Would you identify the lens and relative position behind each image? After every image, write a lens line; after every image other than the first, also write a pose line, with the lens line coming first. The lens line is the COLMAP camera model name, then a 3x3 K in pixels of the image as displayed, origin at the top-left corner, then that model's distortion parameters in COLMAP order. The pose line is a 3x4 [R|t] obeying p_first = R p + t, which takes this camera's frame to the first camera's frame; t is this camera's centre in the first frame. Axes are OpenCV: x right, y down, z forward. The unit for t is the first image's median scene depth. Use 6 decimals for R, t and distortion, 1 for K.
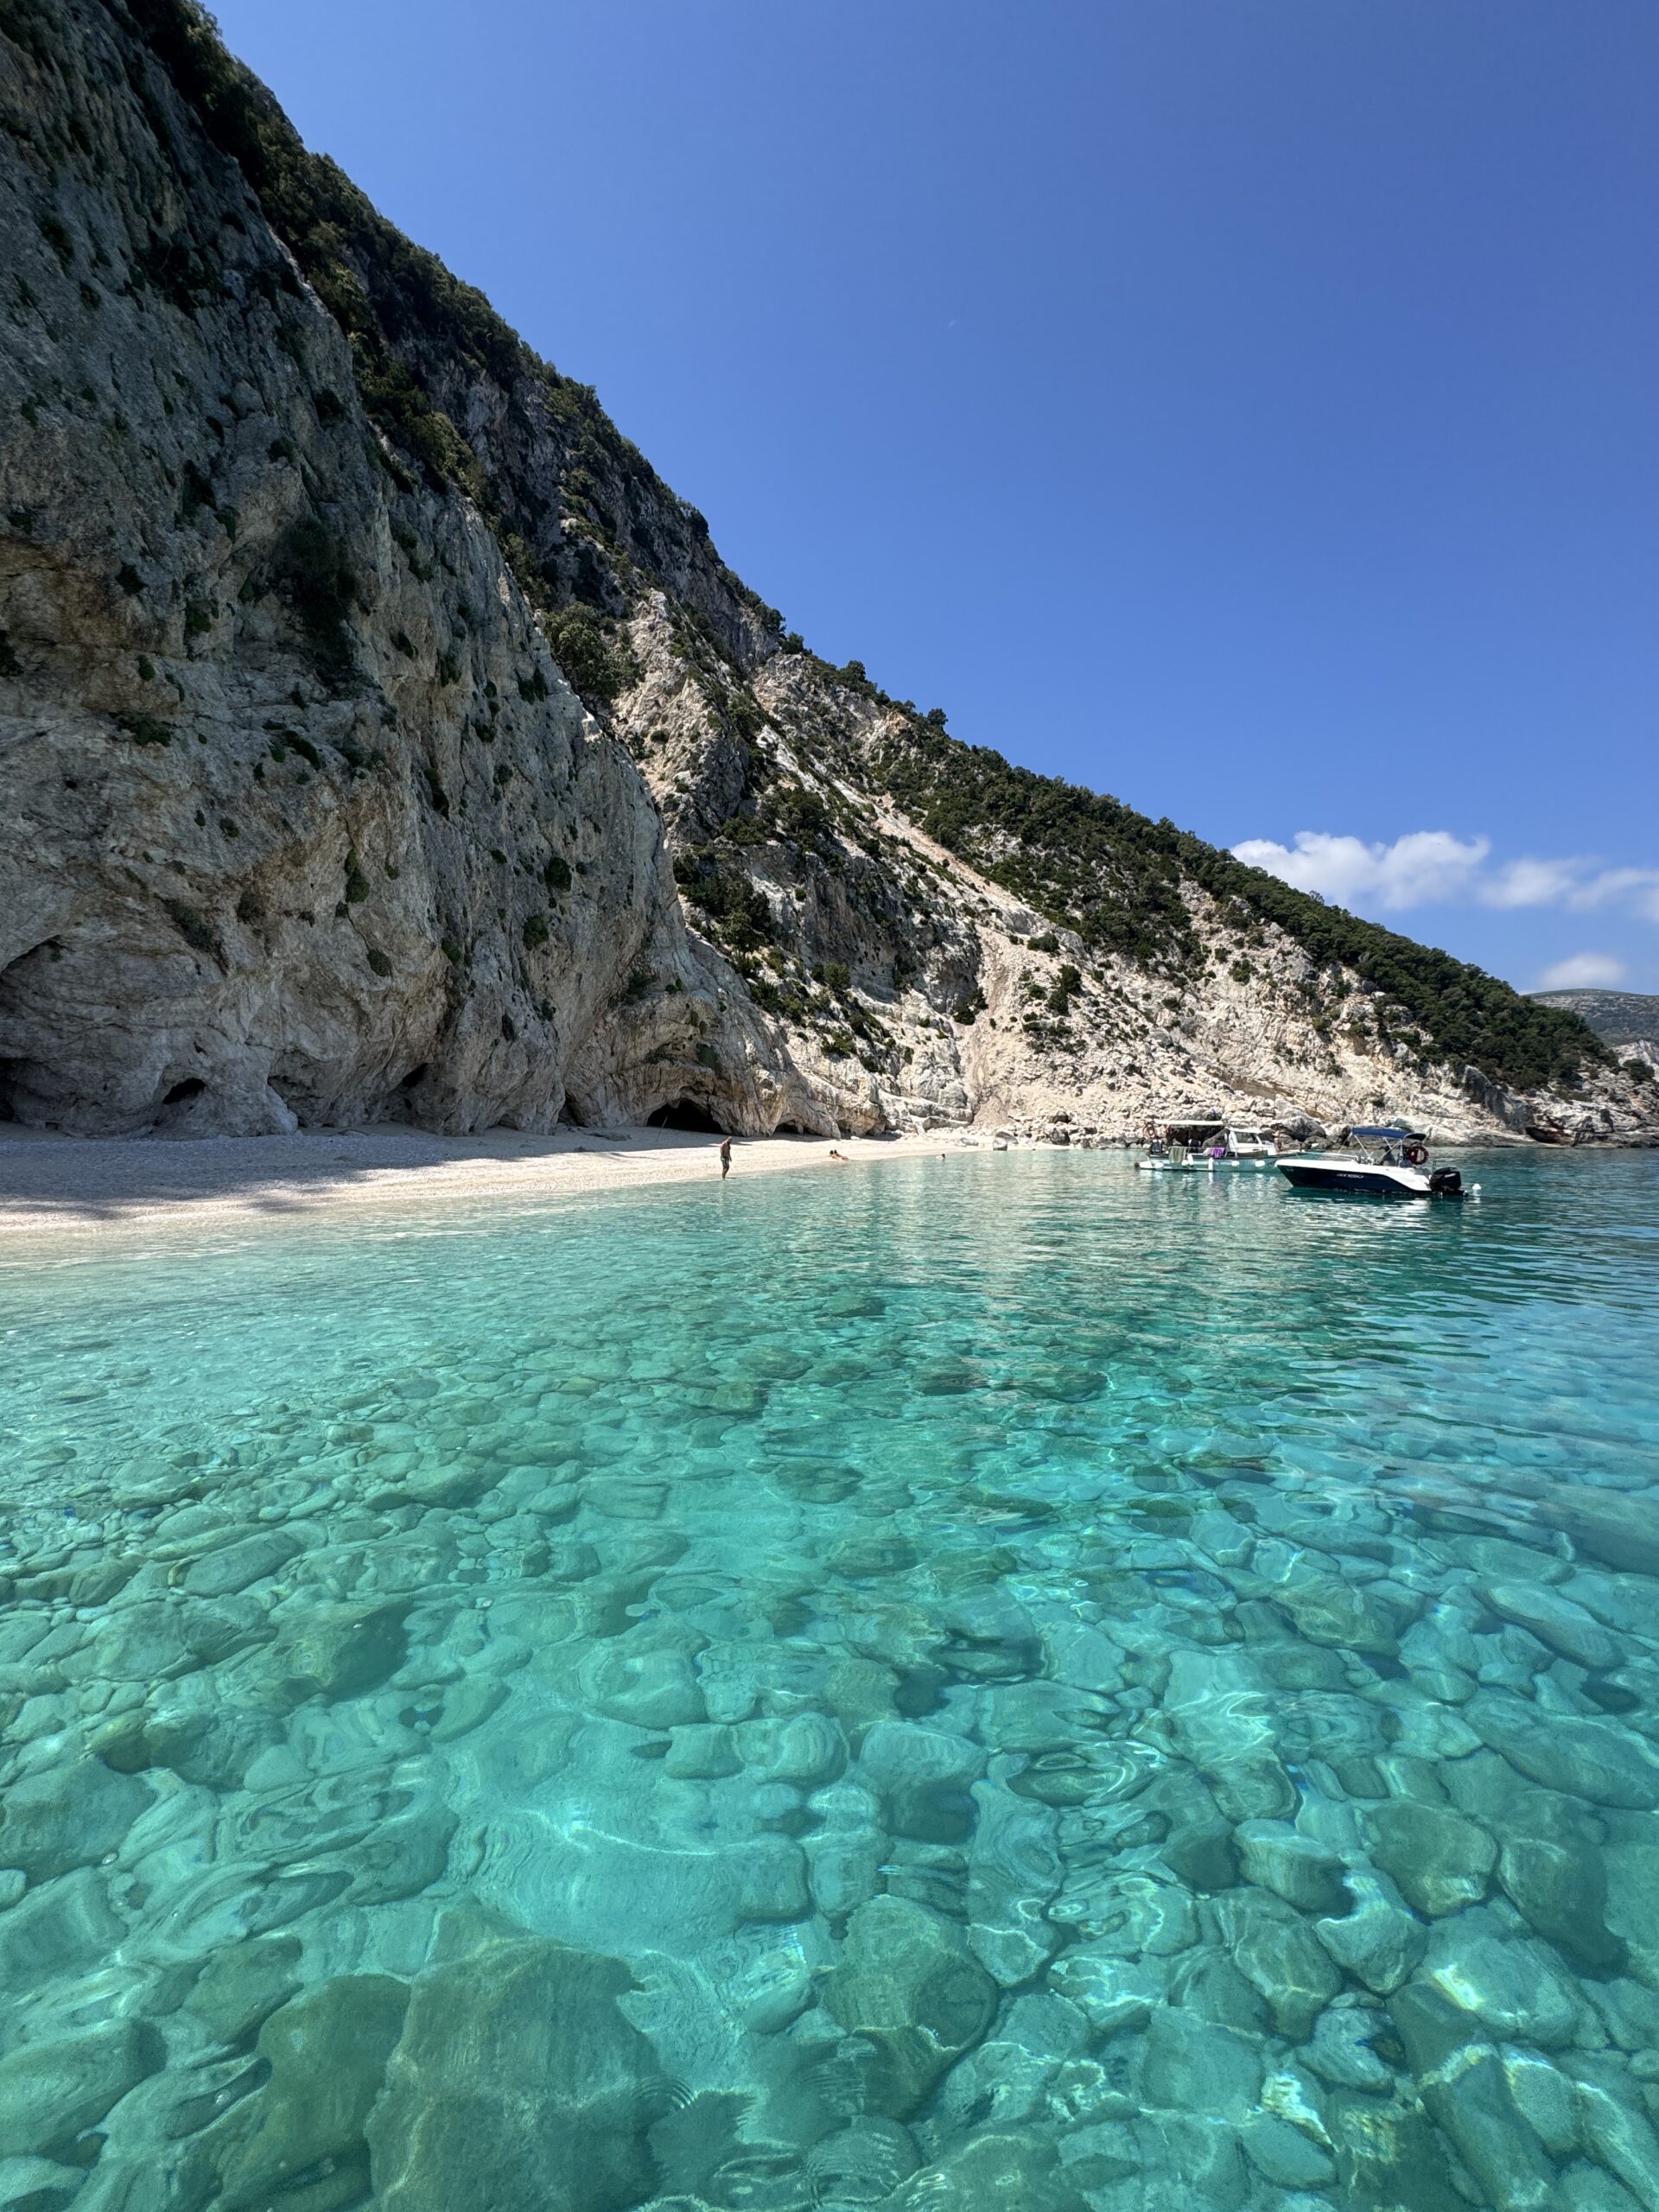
lens RADIAL K [[954.4, 0, 838.6], [0, 954.4, 1102.9], [0, 0, 1]] dist [0.000353, -0.000084]
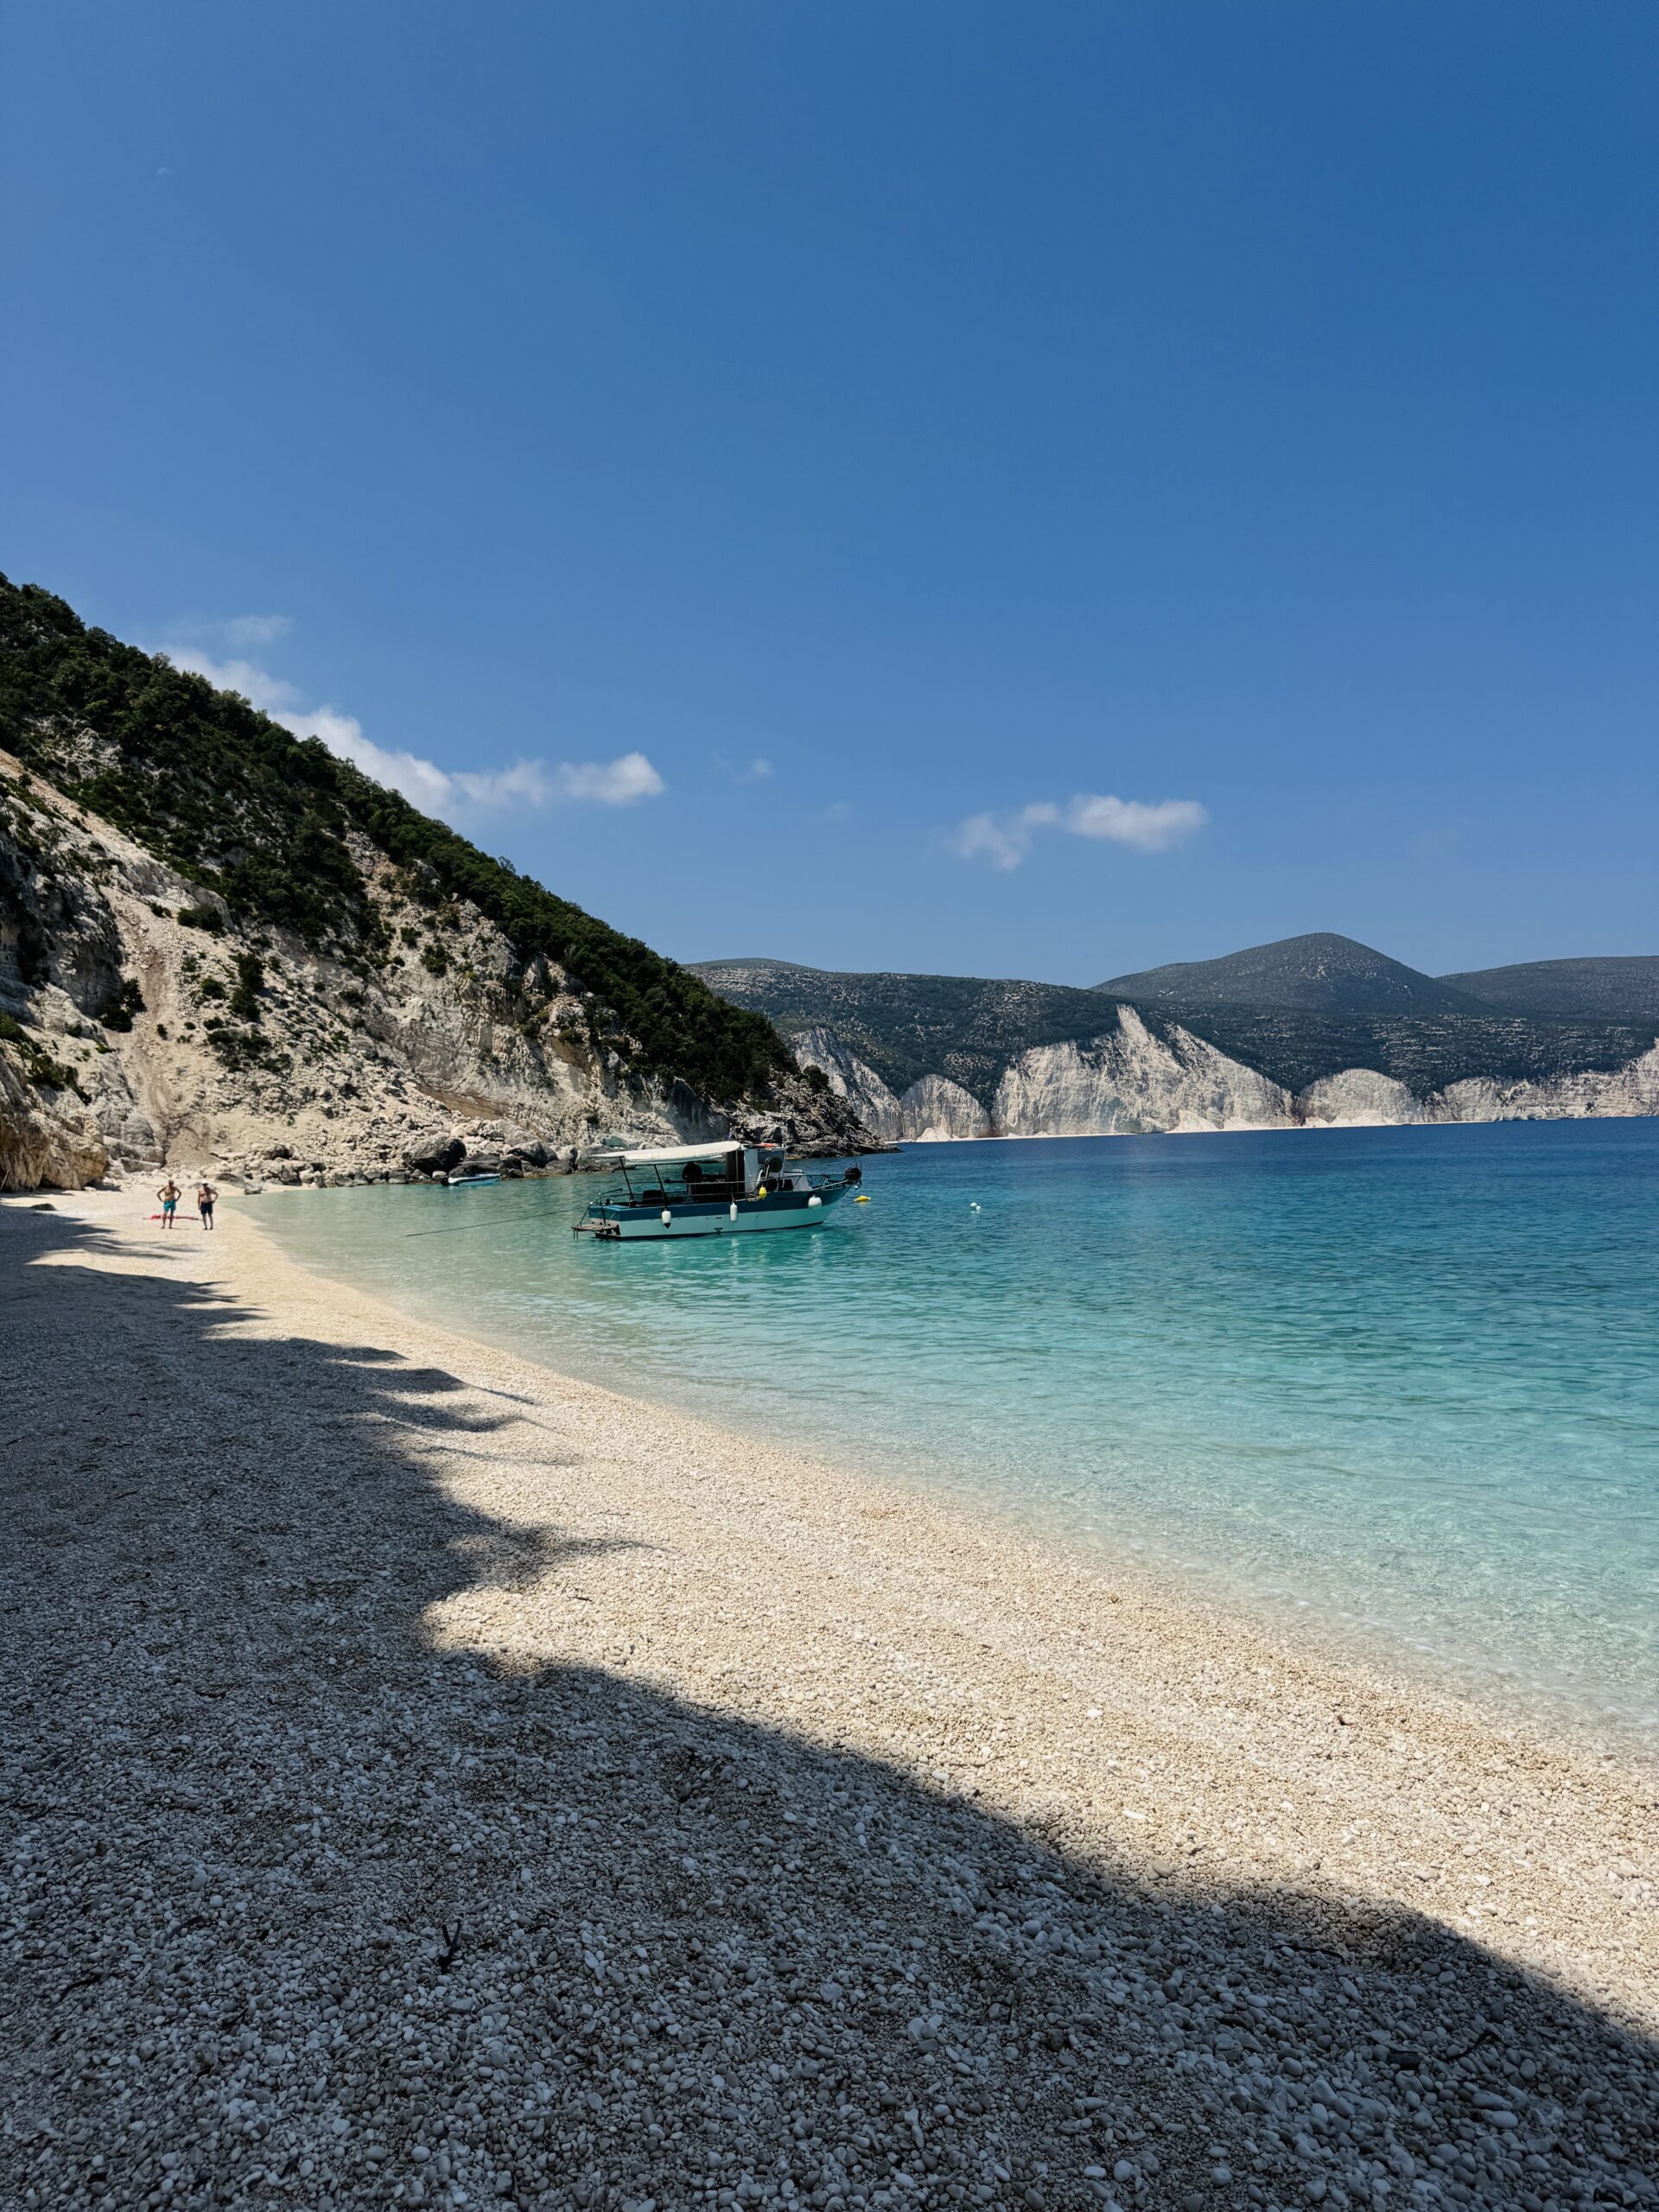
lens RADIAL K [[1624.1, 0, 821.1], [0, 1624.1, 1104.5], [0, 0, 1]] dist [0.175547, -0.394015]
pose [[0.763245, -0.021168, 0.645763, -0.294926], [0.023592, 0.999710, 0.004887, -0.019765], [-0.645679, 0.011505, 0.763522, -0.345007]]
